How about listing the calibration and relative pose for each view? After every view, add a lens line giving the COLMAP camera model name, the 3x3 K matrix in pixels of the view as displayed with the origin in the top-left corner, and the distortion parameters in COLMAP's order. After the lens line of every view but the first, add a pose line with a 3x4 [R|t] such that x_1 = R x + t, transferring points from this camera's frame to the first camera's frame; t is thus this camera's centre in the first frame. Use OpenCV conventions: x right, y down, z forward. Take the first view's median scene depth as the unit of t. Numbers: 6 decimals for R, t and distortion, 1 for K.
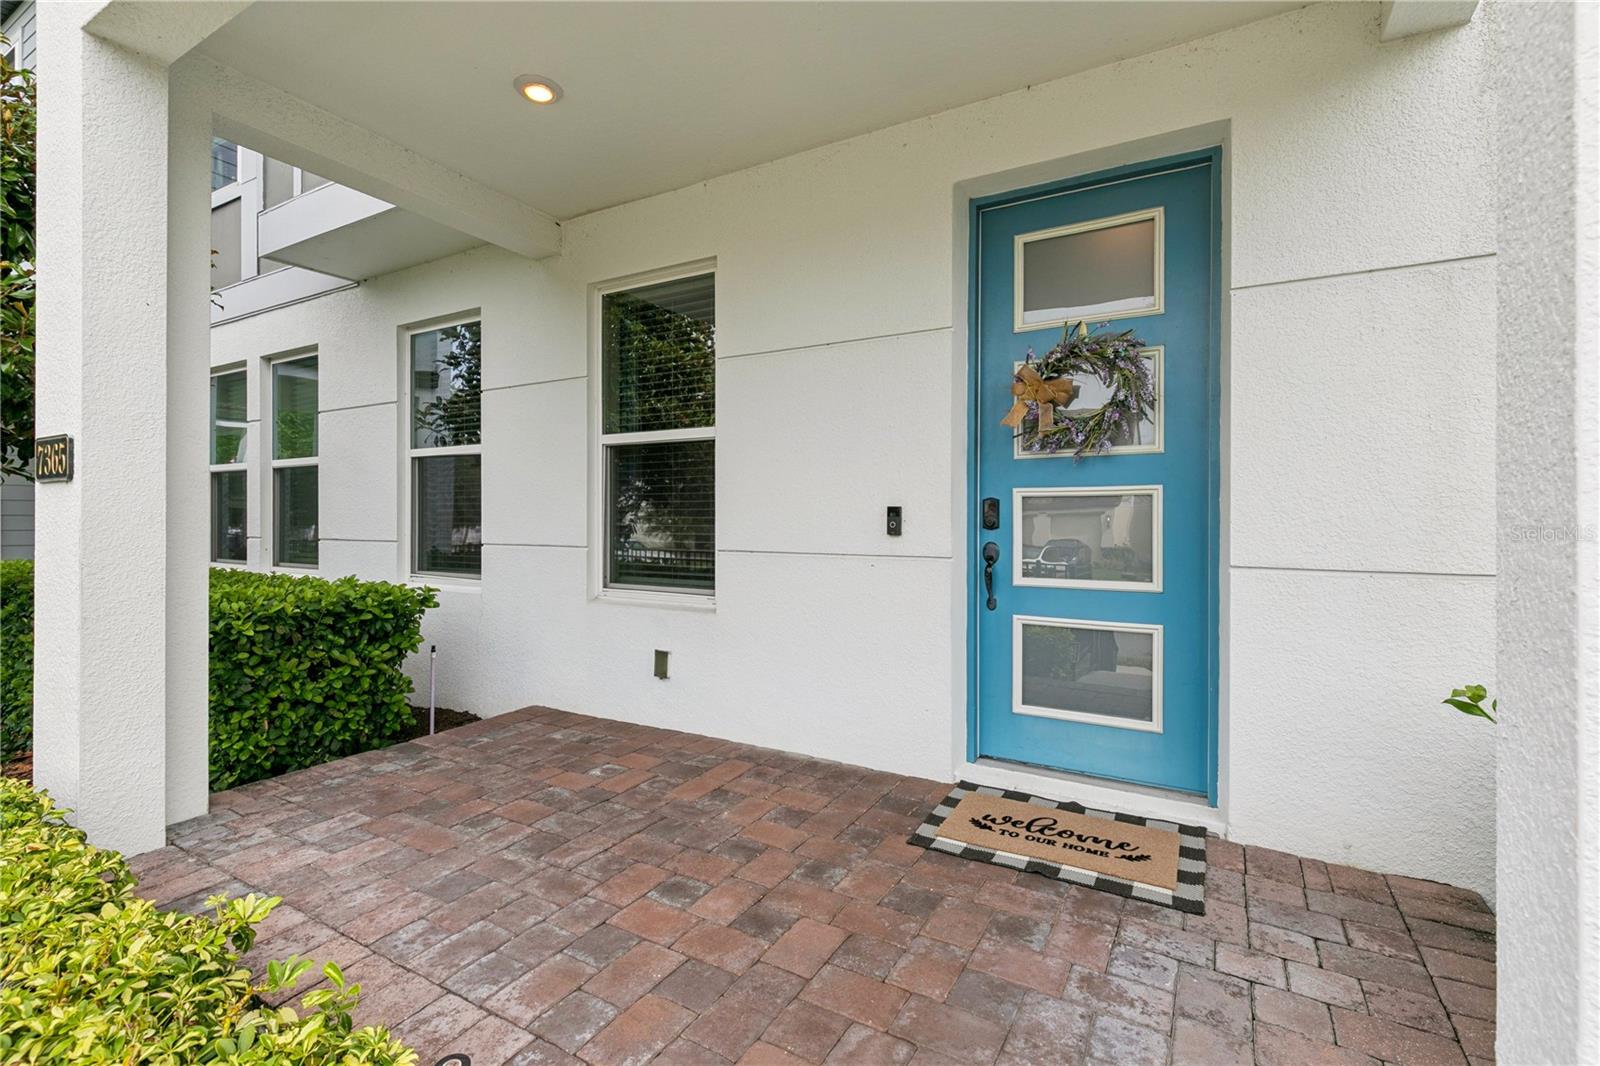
lens RADIAL K [[722.5, 0, 801.6], [0, 722.5, 515.4], [0, 0, 1]] dist [-0.000303, 0.000266]
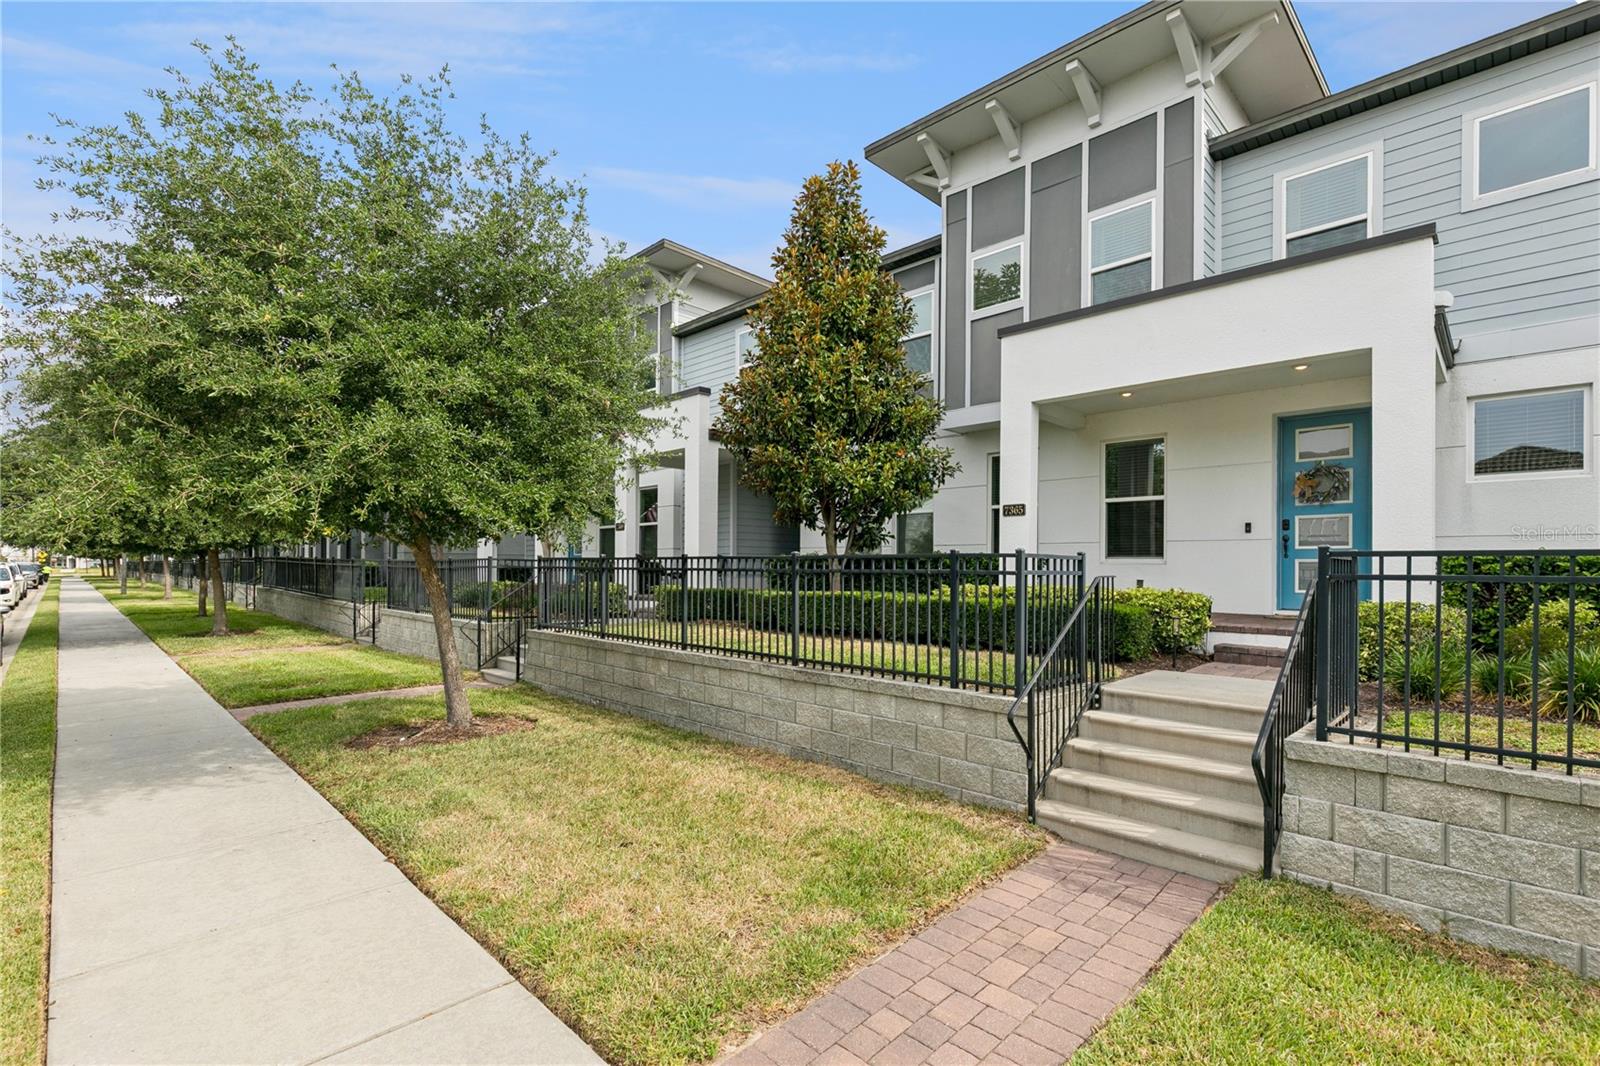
lens RADIAL K [[721.6, 0, 800.7], [0, 721.6, 557.2], [0, 0, 1]] dist [-0.000660, -0.000250]
pose [[0.971268, -0.002550, -0.237976, -0.926222], [0.001188, 0.999982, -0.005866, 0.140246], [0.237986, 0.005415, 0.971253, -2.238468]]
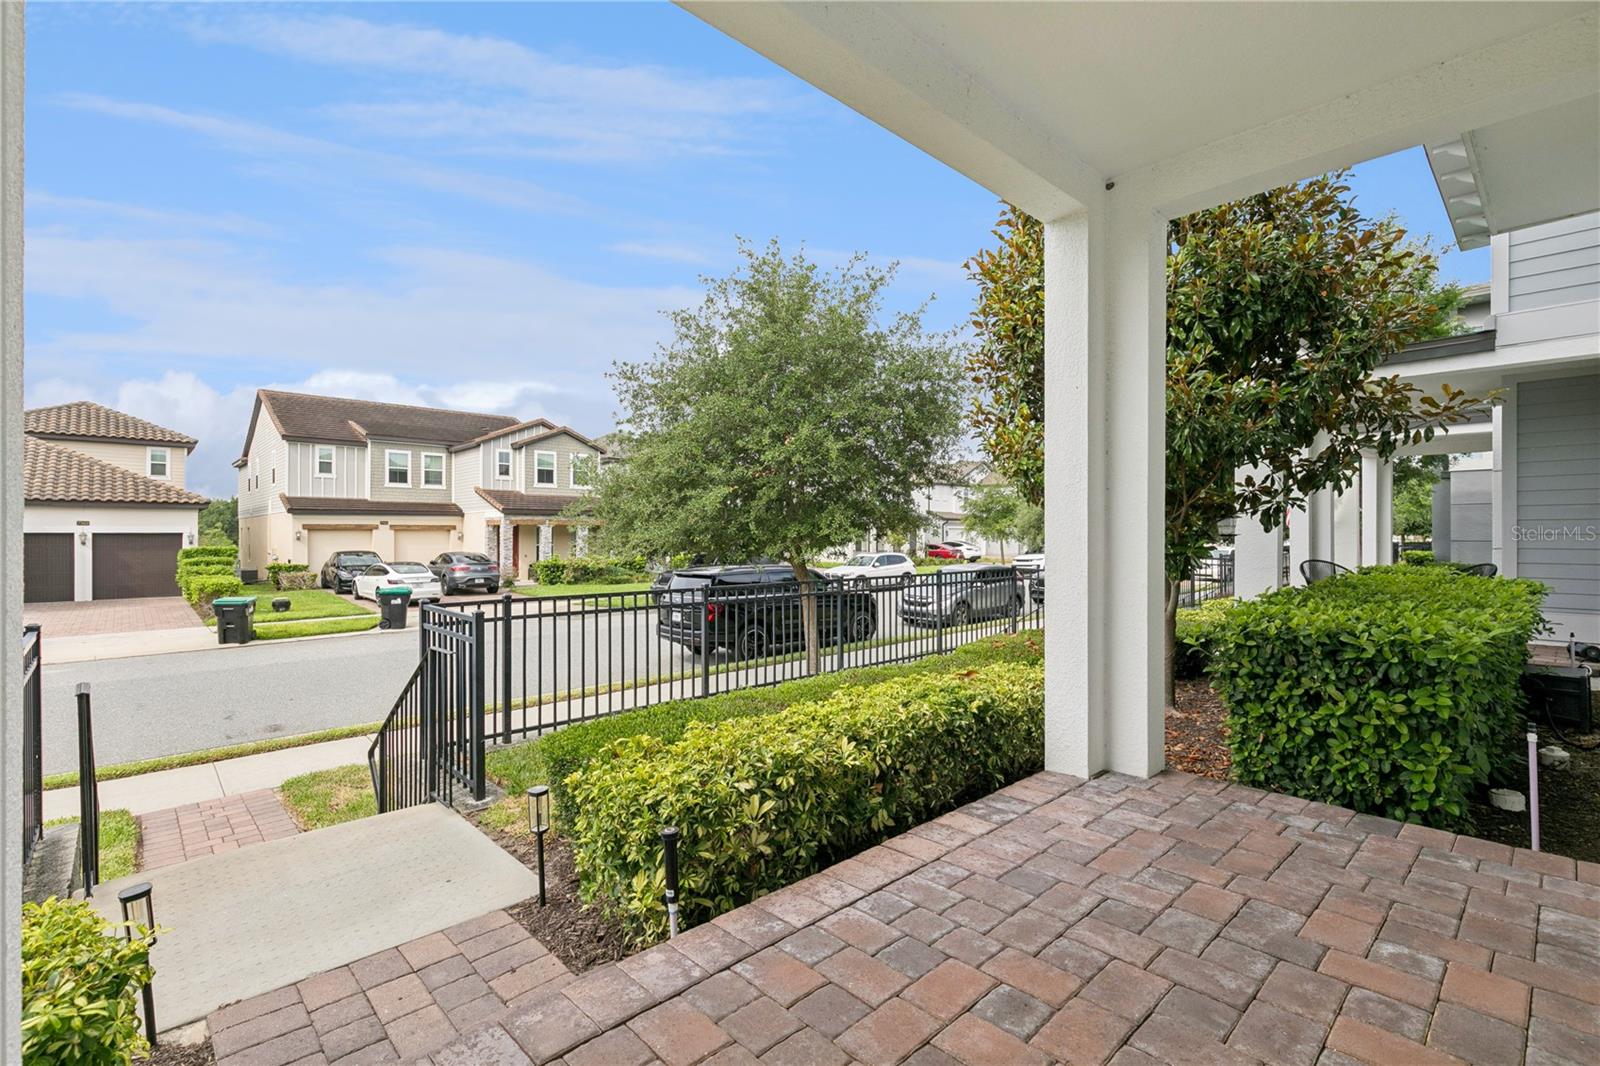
lens RADIAL K [[714.7, 0, 808.1], [0, 714.7, 534.0], [0, 0, 1]] dist [0.003199, 0.000112]
pose [[-0.275711, -0.002672, -0.961237, 0.582416], [0.002279, 0.999992, -0.003434, -0.000739], [0.961238, -0.003137, -0.275703, 0.896263]]
